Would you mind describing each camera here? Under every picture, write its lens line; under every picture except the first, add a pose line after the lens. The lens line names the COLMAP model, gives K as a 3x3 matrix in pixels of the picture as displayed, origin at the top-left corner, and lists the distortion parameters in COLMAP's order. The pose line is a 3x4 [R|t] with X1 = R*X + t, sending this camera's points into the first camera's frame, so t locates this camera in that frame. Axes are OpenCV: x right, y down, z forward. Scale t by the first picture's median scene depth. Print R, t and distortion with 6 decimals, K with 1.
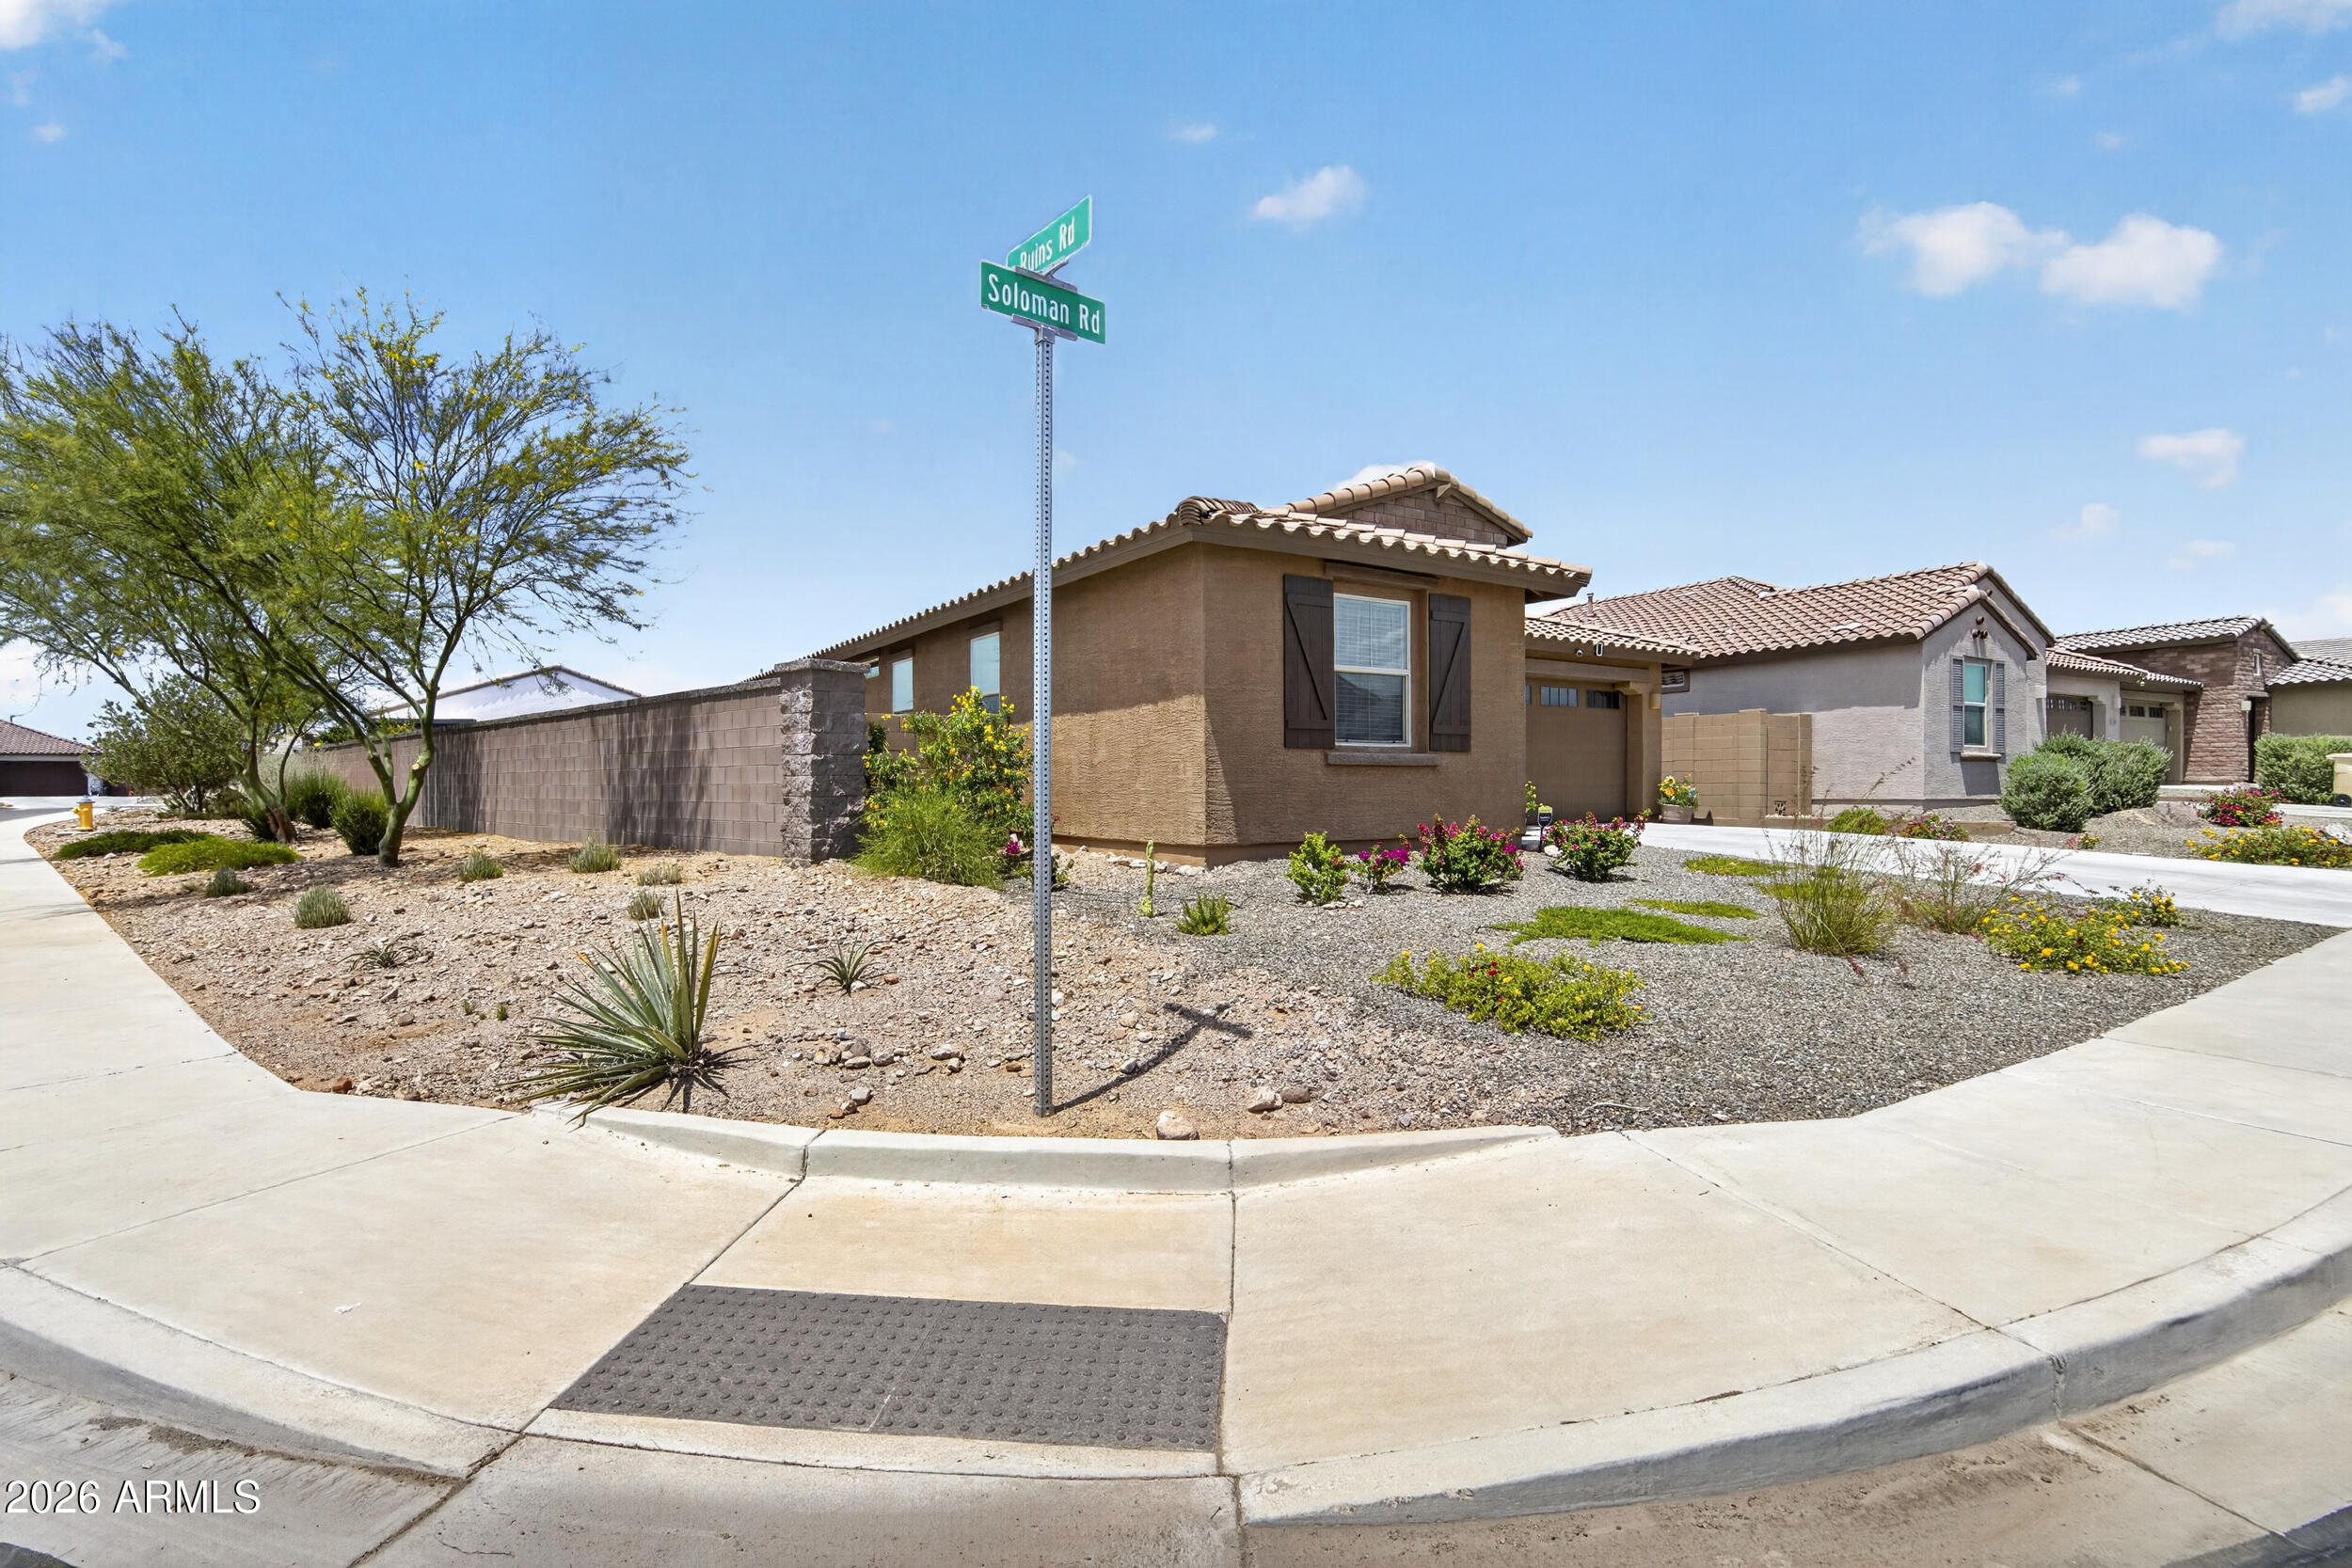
lens RADIAL K [[1127.3, 0, 1188.4], [0, 1127.3, 817.5], [0, 0, 1]] dist [-0.016061, -0.000079]
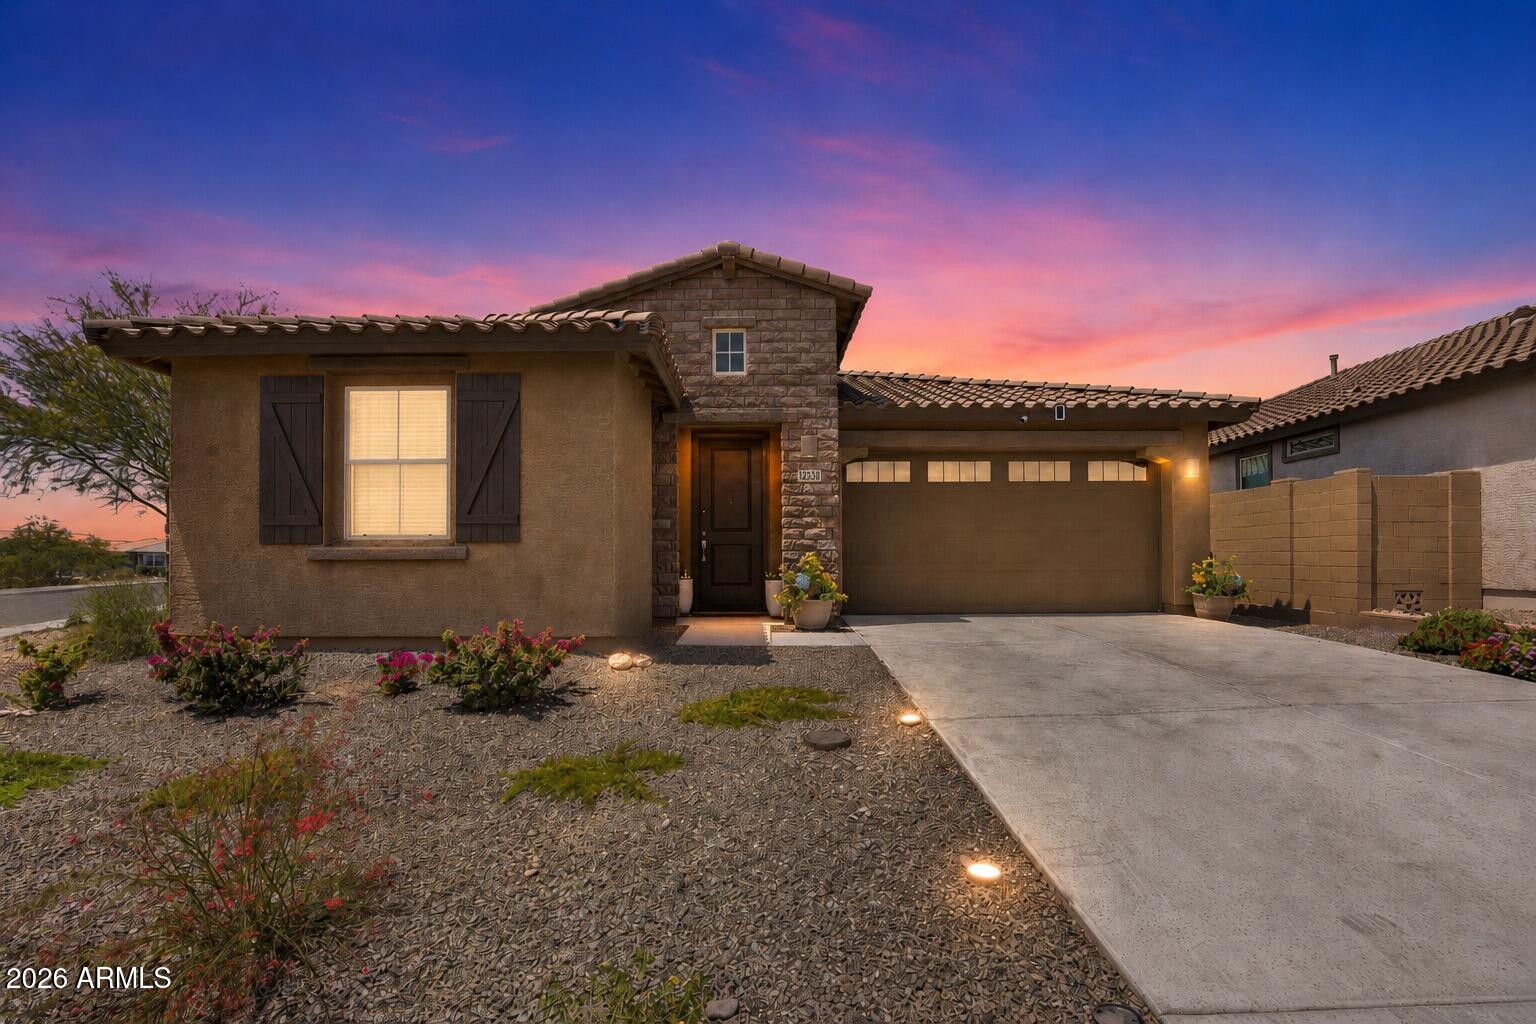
lens RADIAL K [[717.0, 0, 773.7], [0, 717.0, 568.5], [0, 0, 1]] dist [-0.015390, 0.000224]
pose [[0.828991, 0.005534, -0.559234, 0.458588], [-0.011827, 0.999901, -0.007638, -0.022530], [0.559137, 0.012946, 0.828974, 0.403030]]
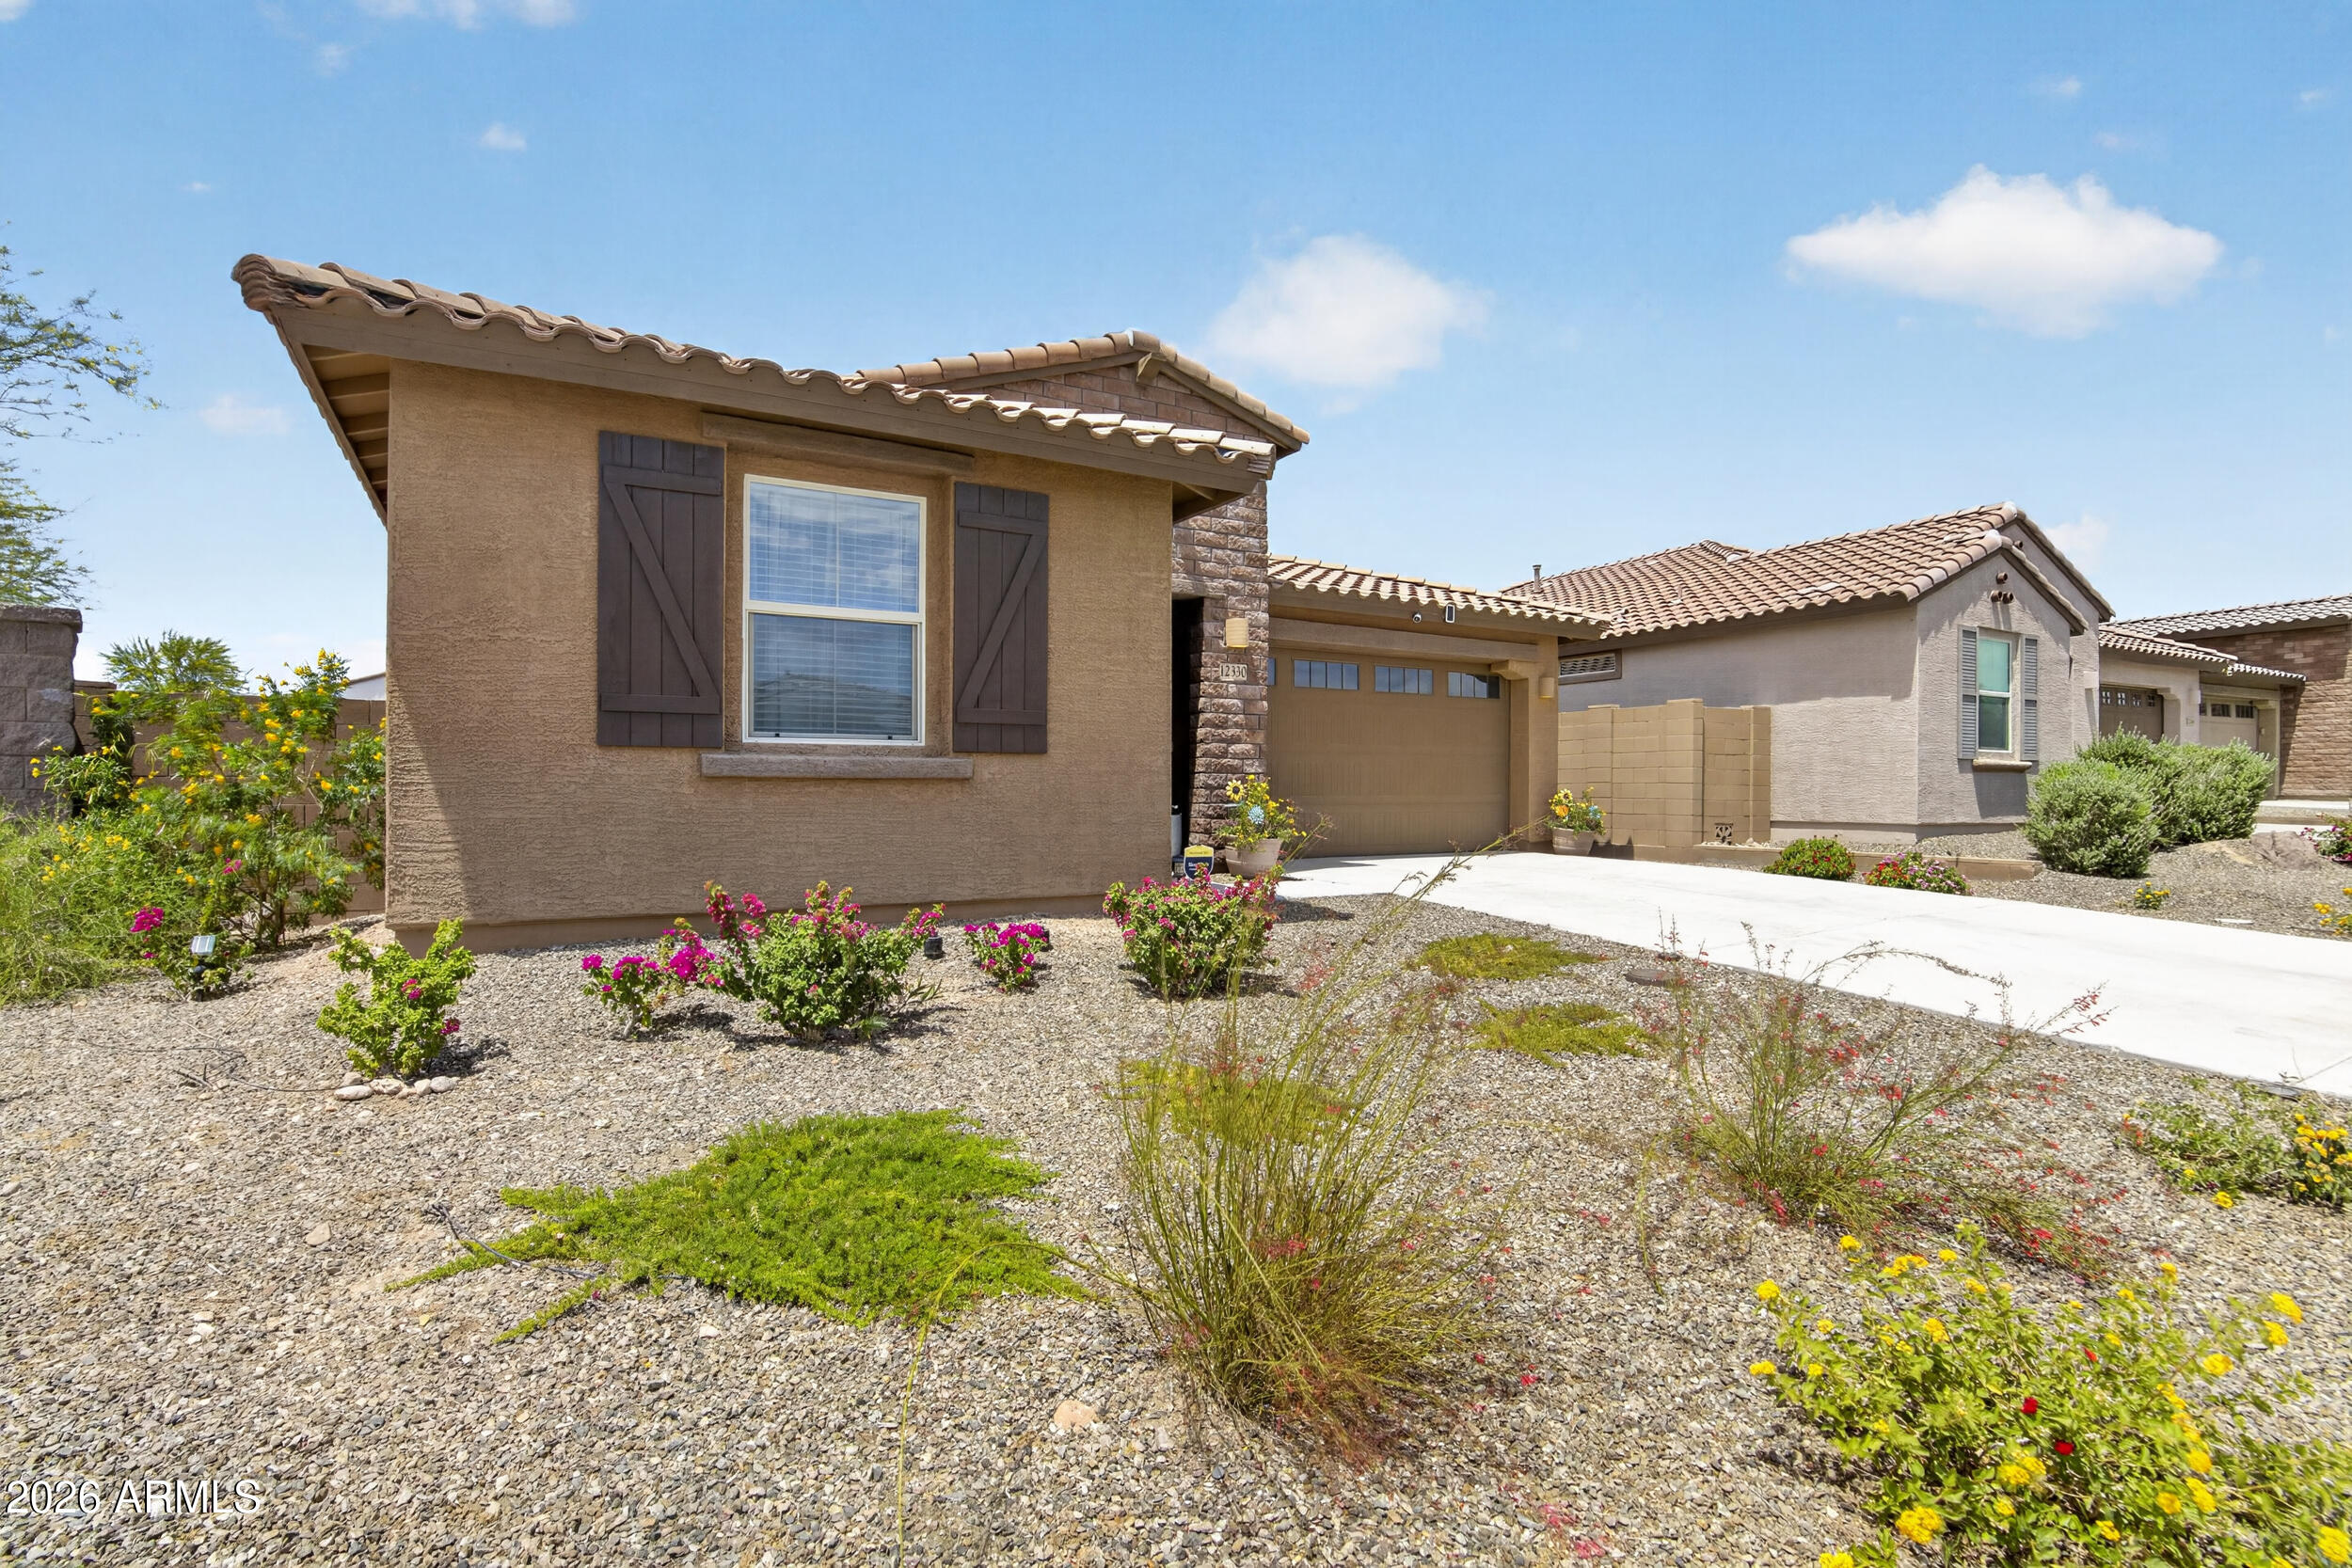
lens RADIAL K [[1093.4, 0, 1190.6], [0, 1093.4, 822.0], [0, 0, 1]] dist [-0.022539, 0.001471]
pose [[0.998384, 0.007874, -0.056278, 0.223629], [-0.007692, 0.999964, 0.003463, -0.015975], [0.056303, -0.003024, 0.998409, 0.271088]]
